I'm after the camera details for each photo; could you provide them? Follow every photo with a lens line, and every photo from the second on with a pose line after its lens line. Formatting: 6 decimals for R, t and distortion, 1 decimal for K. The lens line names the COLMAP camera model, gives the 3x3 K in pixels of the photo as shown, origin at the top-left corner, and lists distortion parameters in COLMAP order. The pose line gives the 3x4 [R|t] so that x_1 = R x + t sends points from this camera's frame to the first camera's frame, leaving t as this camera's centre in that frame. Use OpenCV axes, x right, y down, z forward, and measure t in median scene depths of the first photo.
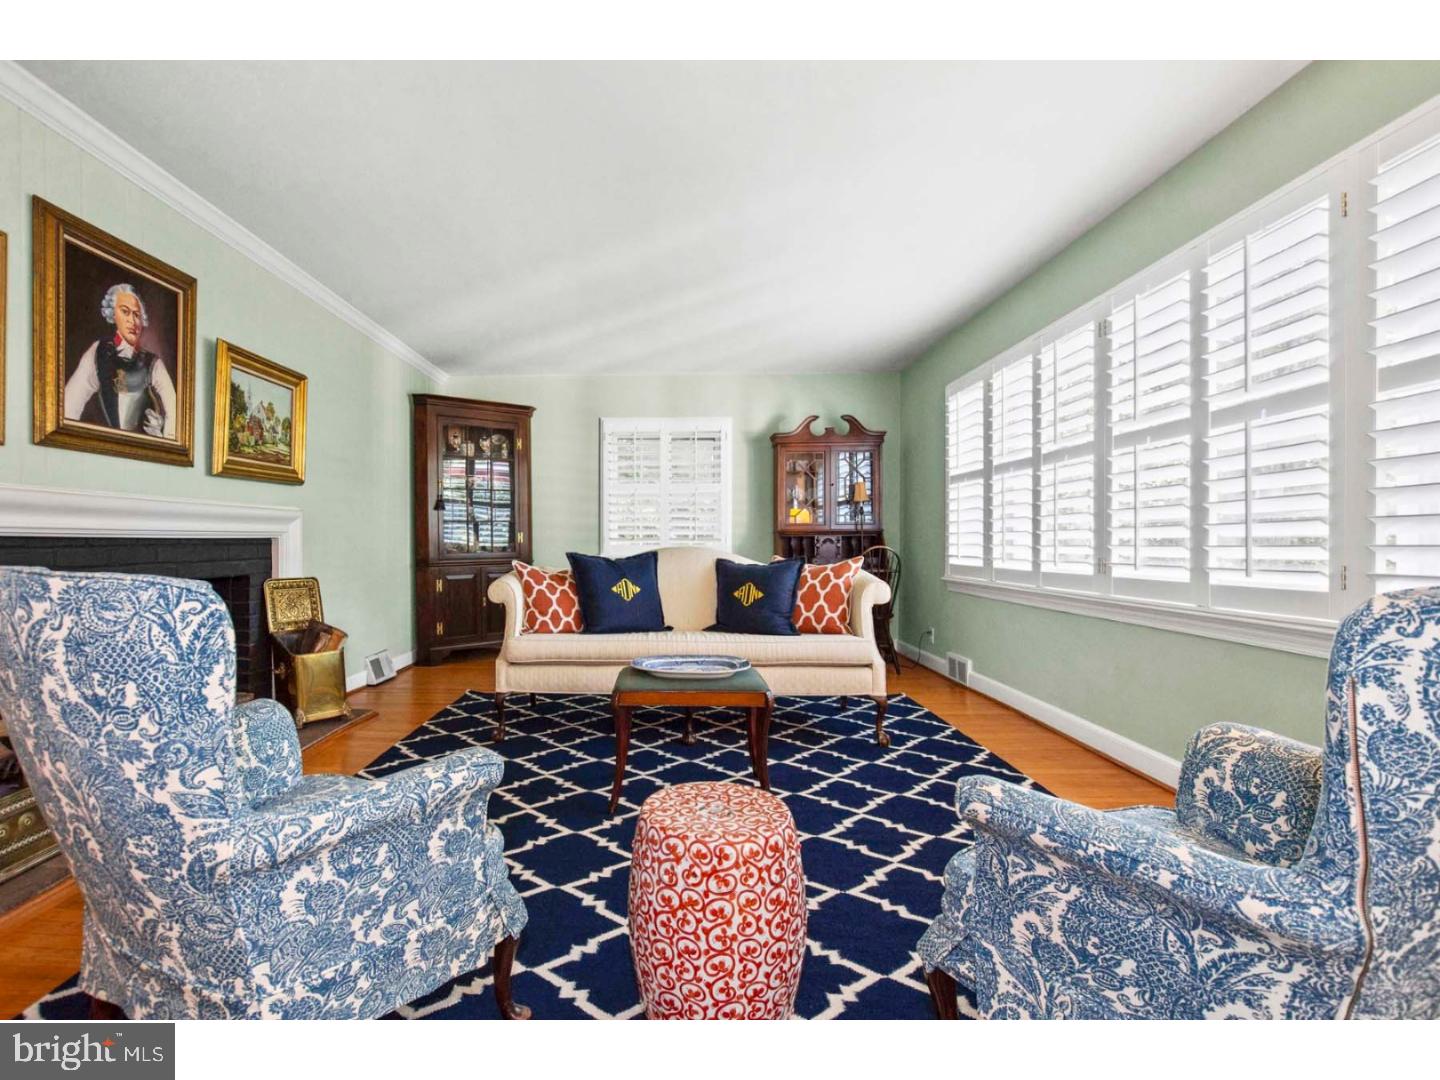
lens RADIAL K [[637.2, 0, 708.8], [0, 637.2, 549.7], [0, 0, 1]] dist [-0.015138, 0.001025]
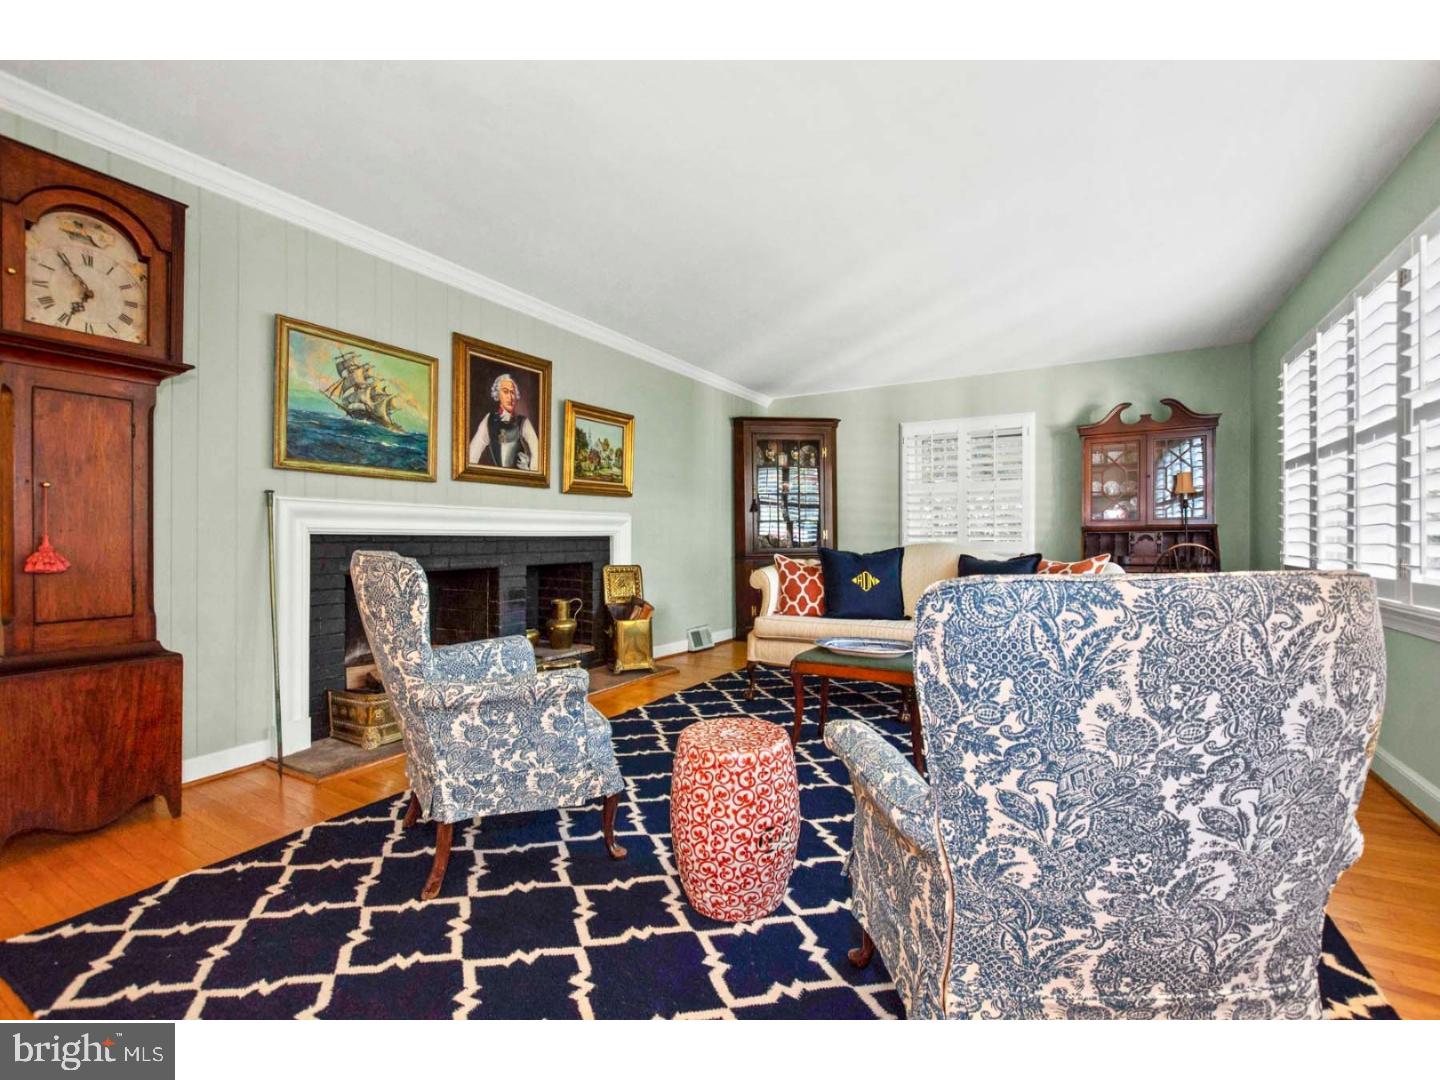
lens RADIAL K [[637.2, 0, 805.8], [0, 637.2, 541.3], [0, 0, 1]] dist [-0.015138, 0.001025]
pose [[0.902469, 0.002476, -0.430748, 0.399938], [-0.005825, 0.999962, -0.006456, 0.000098], [0.430716, 0.008336, 0.902449, -0.095829]]
